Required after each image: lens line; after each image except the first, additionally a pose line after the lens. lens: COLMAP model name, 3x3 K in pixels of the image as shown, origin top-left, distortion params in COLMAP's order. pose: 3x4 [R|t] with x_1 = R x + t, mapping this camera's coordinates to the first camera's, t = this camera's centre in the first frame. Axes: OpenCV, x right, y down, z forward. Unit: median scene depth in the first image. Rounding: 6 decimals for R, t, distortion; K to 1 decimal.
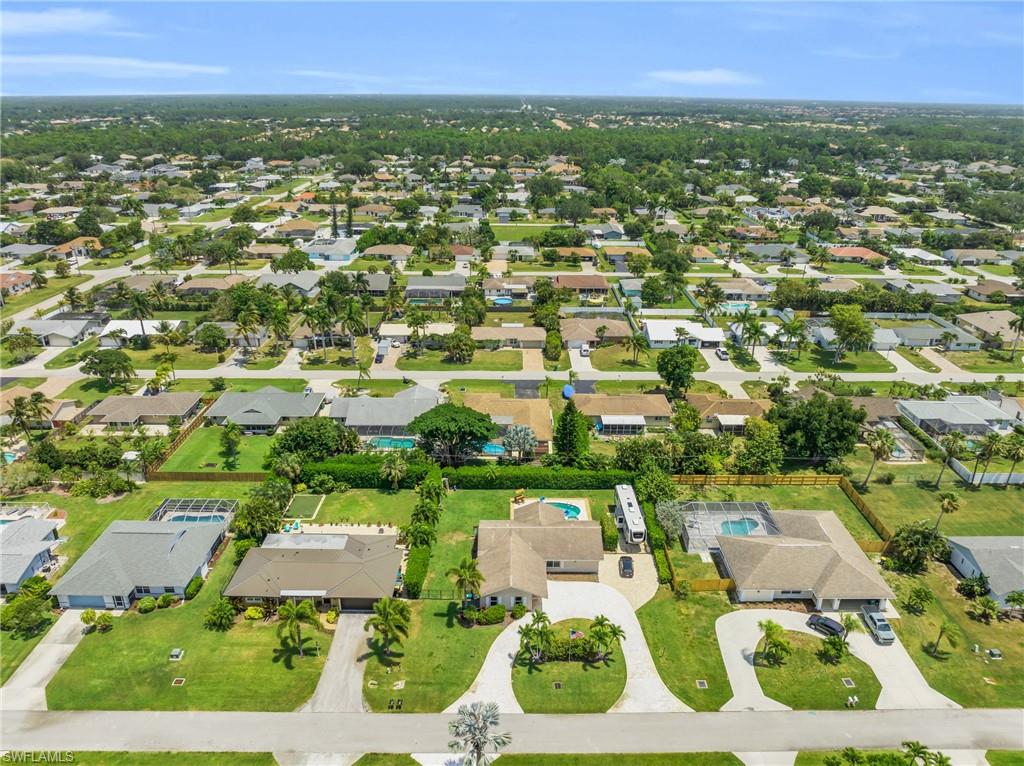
lens RADIAL K [[722.7, 0, 512.0], [0, 722.7, 383.0], [0, 0, 1]] dist [-0.050690, 0.025472]
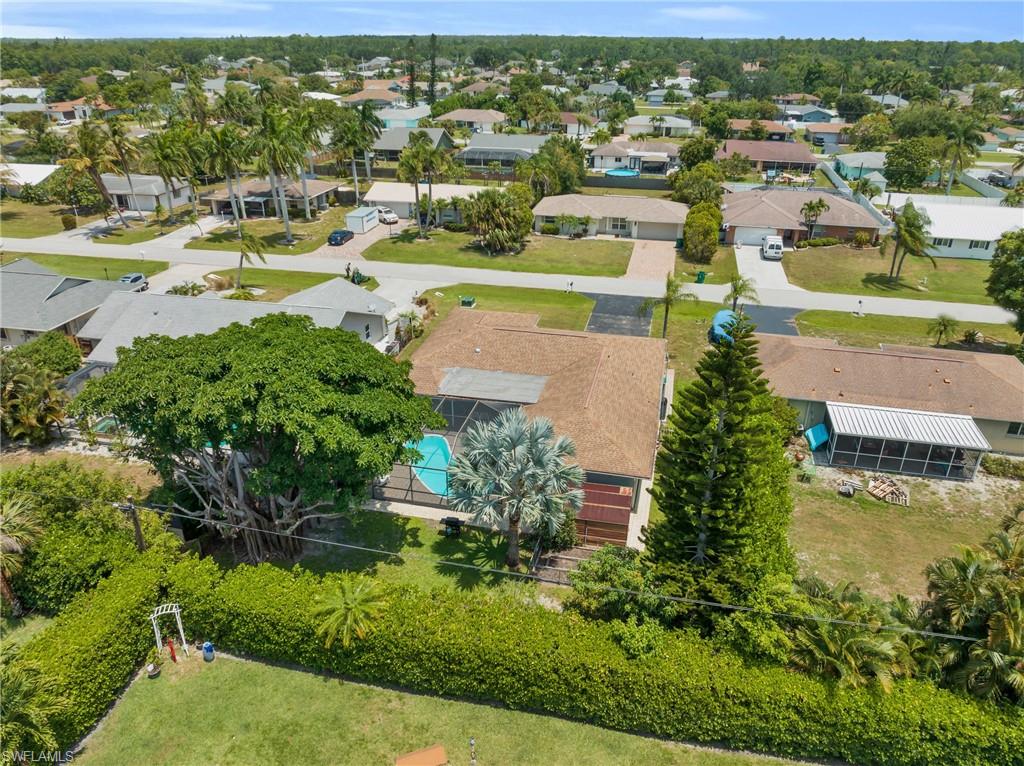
lens RADIAL K [[722.7, 0, 512.0], [0, 722.7, 383.0], [0, 0, 1]] dist [-0.050690, 0.025472]
pose [[0.974653, 0.094153, -0.202944, 0.041395], [-0.080847, 0.994057, 0.072905, 0.019693], [0.208602, -0.054650, 0.976473, 0.523996]]
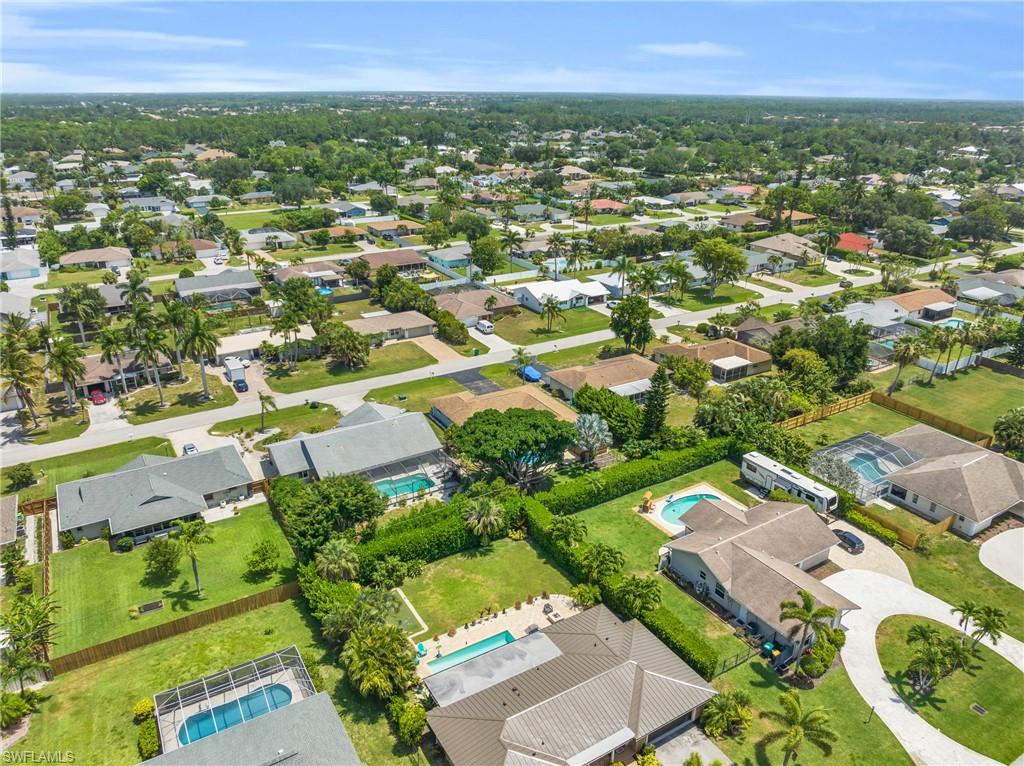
lens RADIAL K [[722.7, 0, 512.0], [0, 722.7, 383.0], [0, 0, 1]] dist [-0.050690, 0.025472]
pose [[0.853560, -0.200008, 0.481075, -0.289085], [0.196606, 0.978760, 0.058087, -0.024430], [-0.482475, 0.045001, 0.874753, 0.256424]]
